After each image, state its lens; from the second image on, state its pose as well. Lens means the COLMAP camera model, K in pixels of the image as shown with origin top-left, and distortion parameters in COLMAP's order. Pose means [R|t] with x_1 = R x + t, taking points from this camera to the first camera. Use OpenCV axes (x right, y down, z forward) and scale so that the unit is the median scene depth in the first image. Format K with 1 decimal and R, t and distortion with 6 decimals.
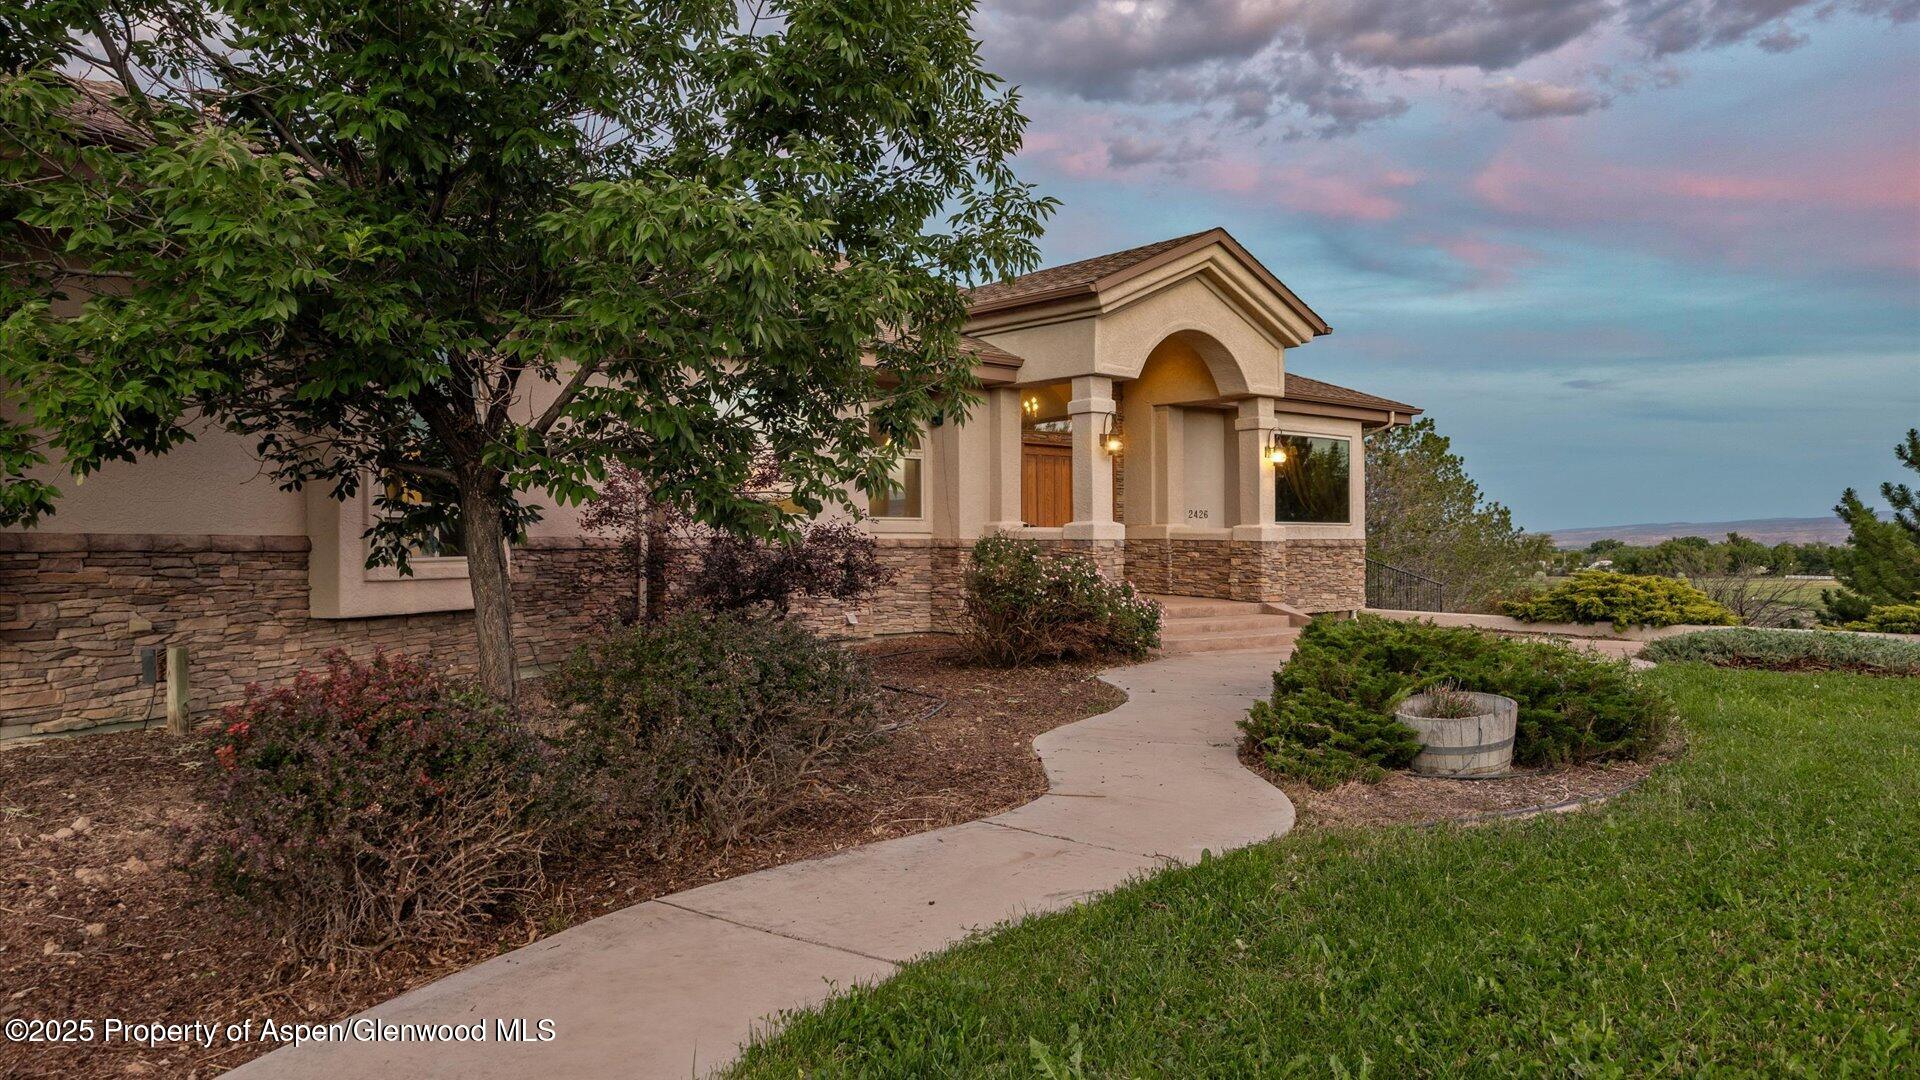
lens RADIAL K [[1036.7, 0, 960.0], [0, 1036.7, 540.0], [0, 0, 1]] dist [-0.002508, -0.000338]
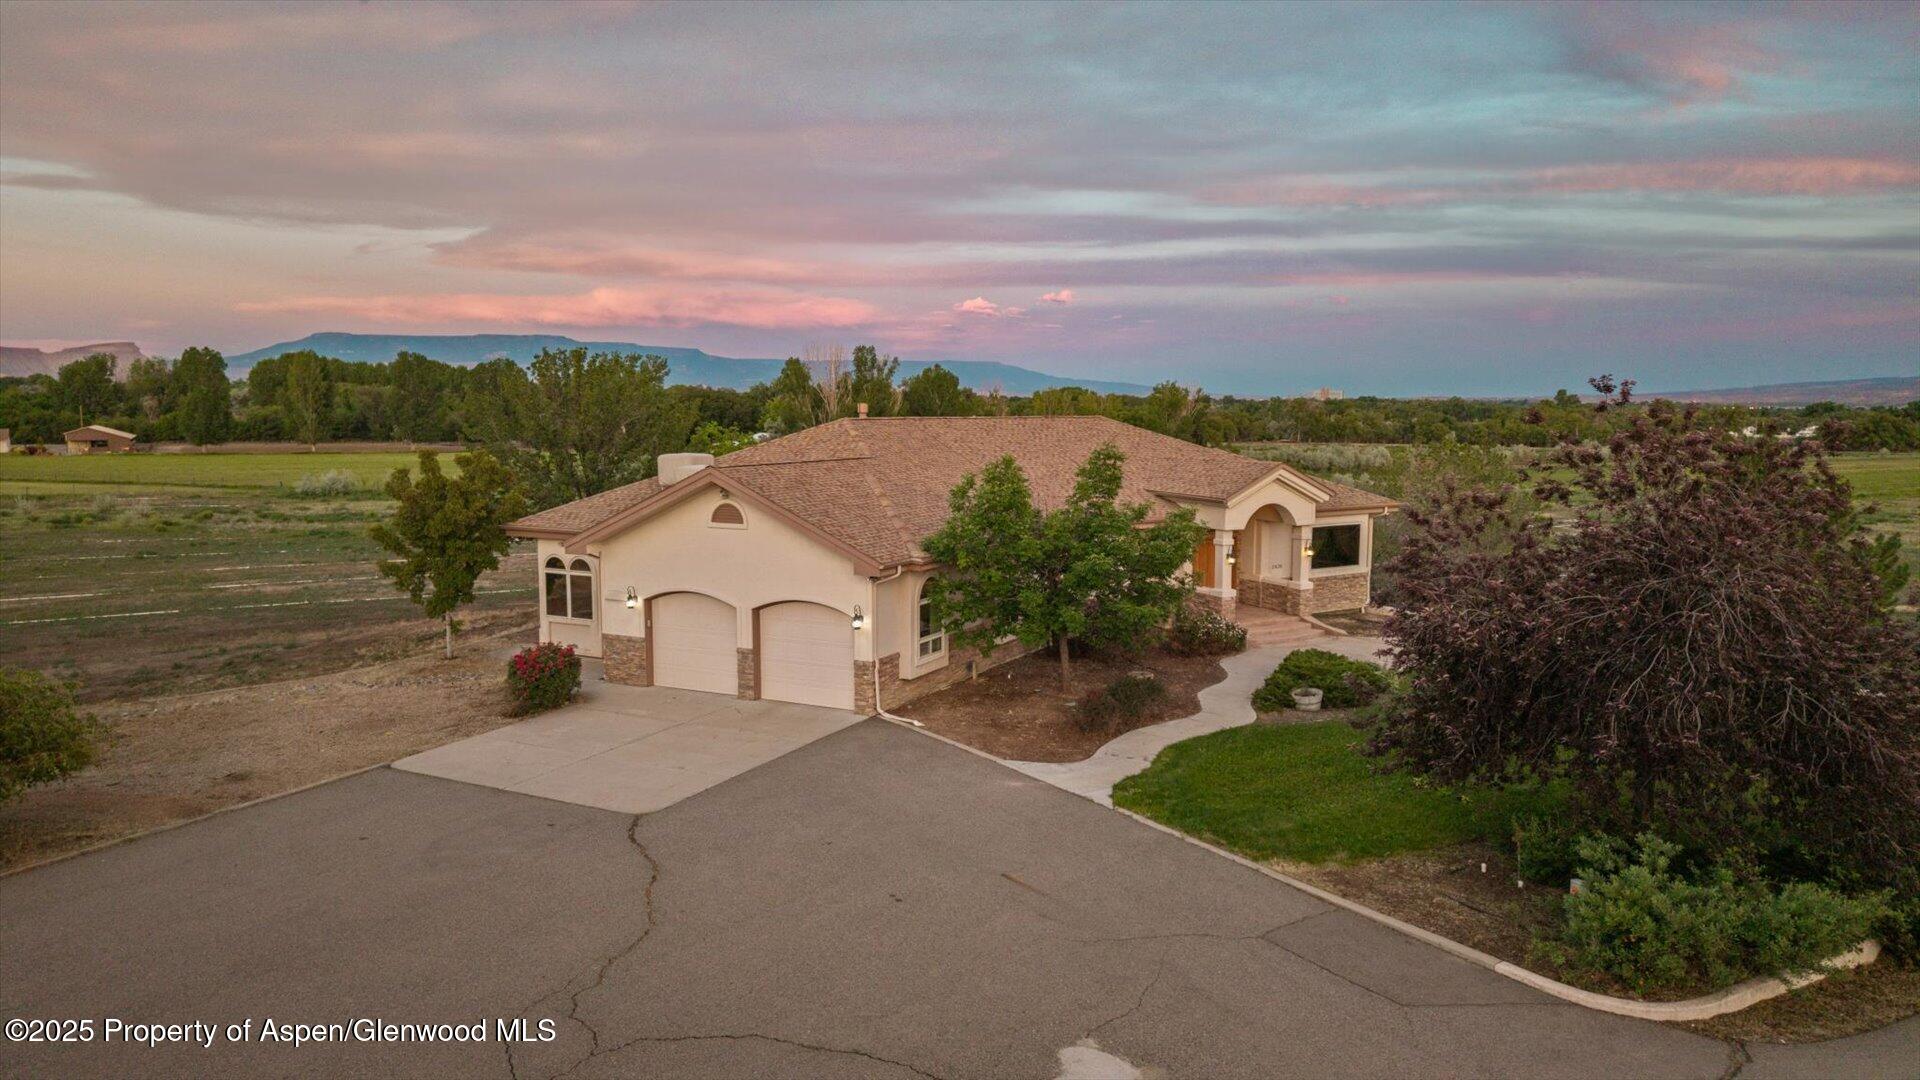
lens RADIAL K [[1036.7, 0, 960.0], [0, 1036.7, 540.0], [0, 0, 1]] dist [-0.002508, -0.000338]
pose [[0.989617, 0.012037, -0.143228, -0.134028], [0.007579, 0.990731, 0.135624, -0.469471], [0.143533, -0.135301, 0.980353, -1.457418]]
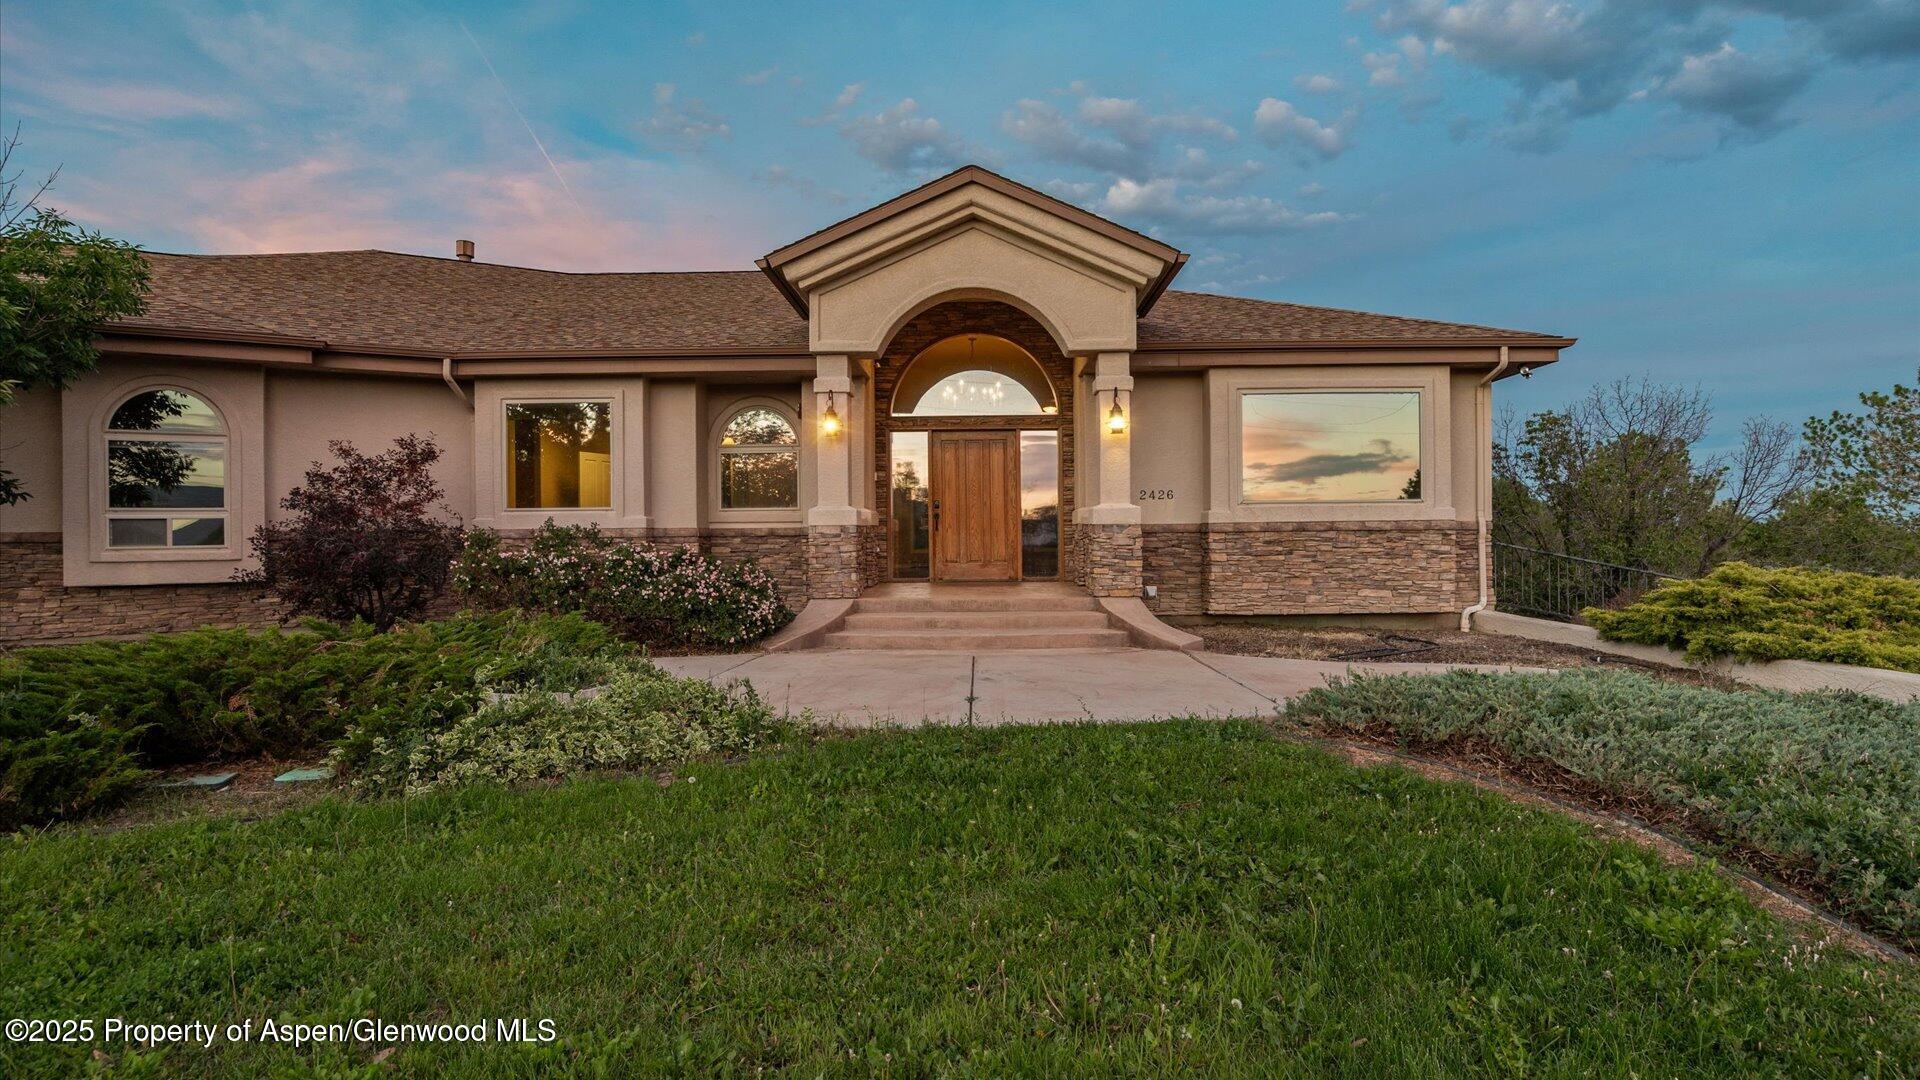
lens RADIAL K [[886.3, 0, 968.3], [0, 886.3, 538.8], [0, 0, 1]] dist [-0.005335, -0.000369]
pose [[0.825761, -0.004334, -0.564004, 0.681300], [0.011081, 0.999902, 0.008540, 0.005664], [0.563912, -0.013302, 0.825728, 0.389801]]
